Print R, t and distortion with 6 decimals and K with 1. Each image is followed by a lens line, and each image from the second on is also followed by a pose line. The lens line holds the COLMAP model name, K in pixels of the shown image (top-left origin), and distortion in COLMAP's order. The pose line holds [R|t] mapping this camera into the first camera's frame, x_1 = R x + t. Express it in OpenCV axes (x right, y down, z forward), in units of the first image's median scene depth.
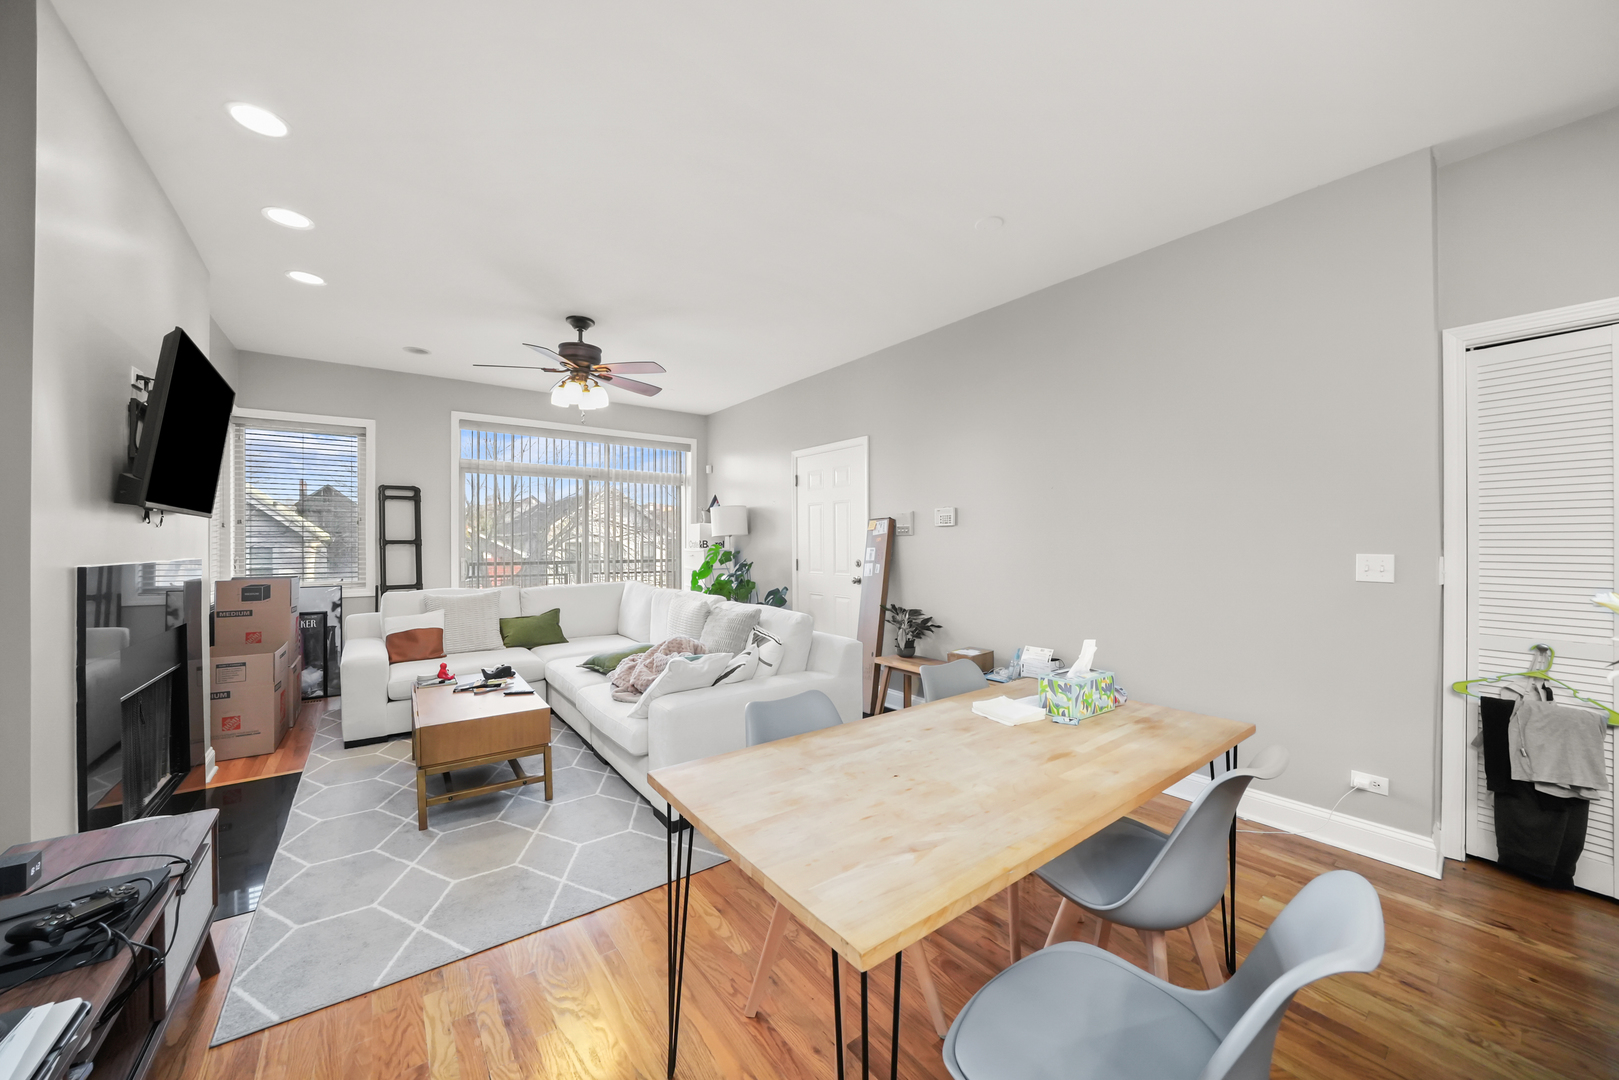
lens RADIAL K [[572.9, 0, 805.3], [0, 572.9, 540.8], [0, 0, 1]] dist [-0.021333, 0.000200]
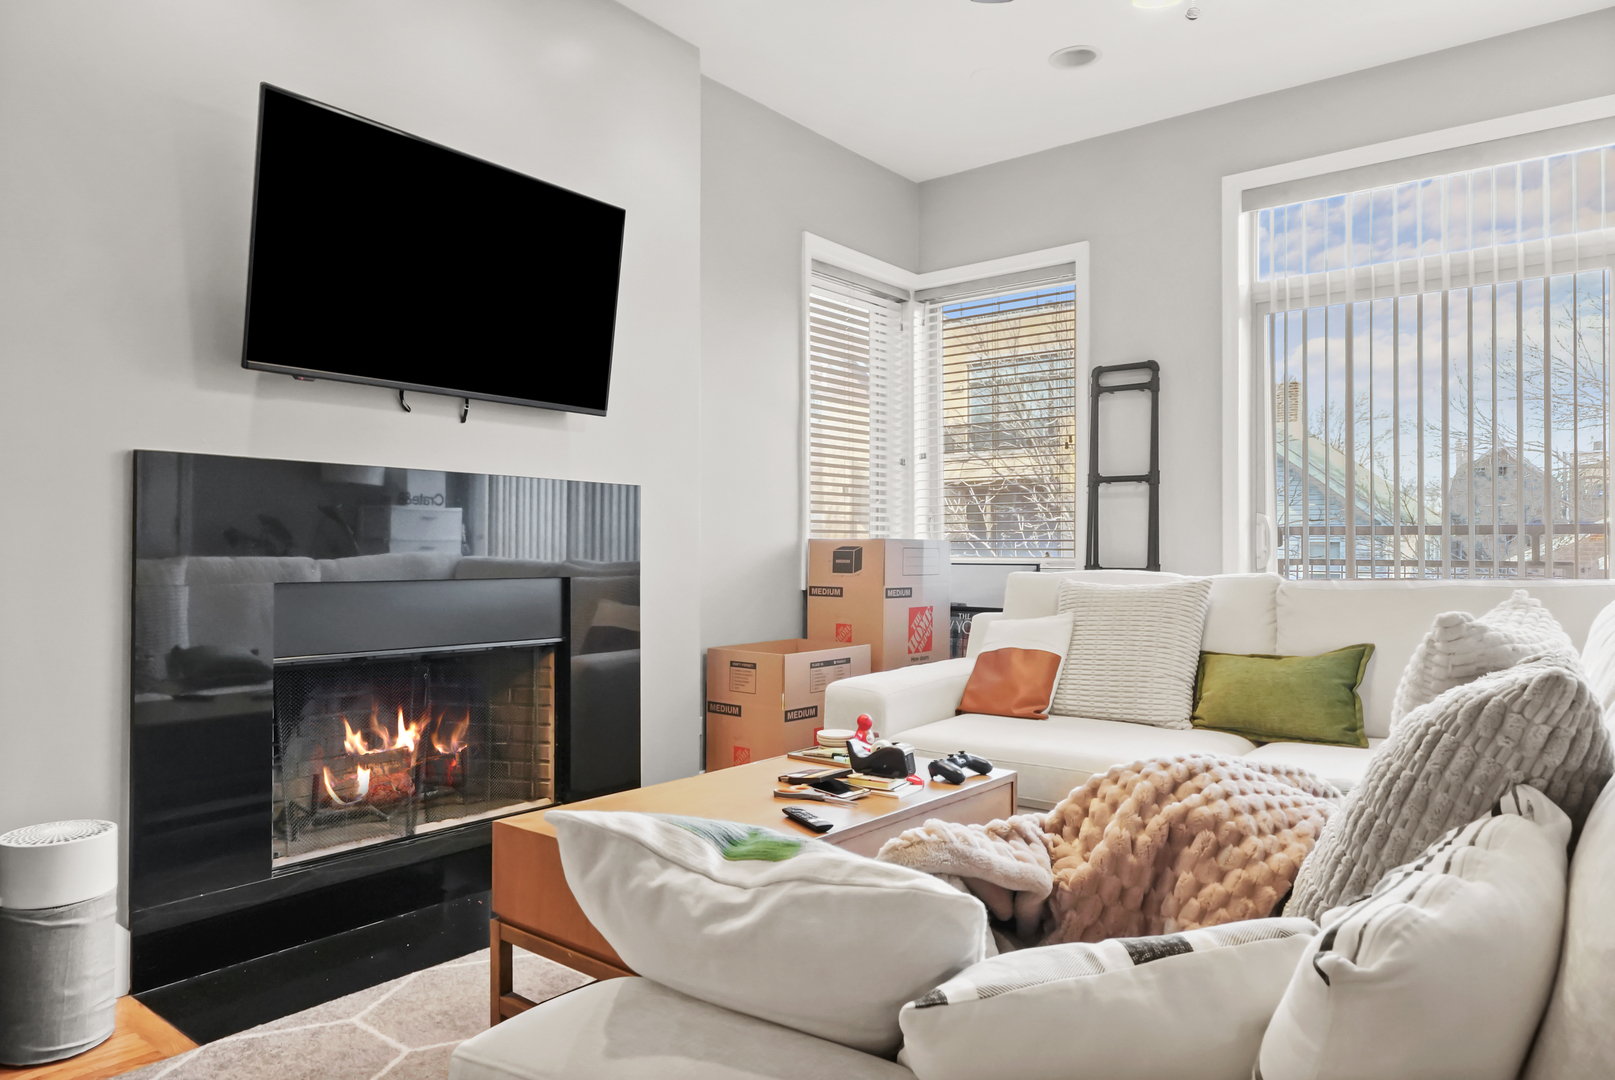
lens RADIAL K [[1036.5, 0, 803.8], [0, 1036.5, 536.9], [0, 0, 1]] dist [0.000839, 0.000818]
pose [[0.250951, -0.007972, -0.967967, 0.083869], [0.000678, 0.999967, -0.008060, 0.066839], [0.968000, 0.001366, 0.250948, 0.582731]]
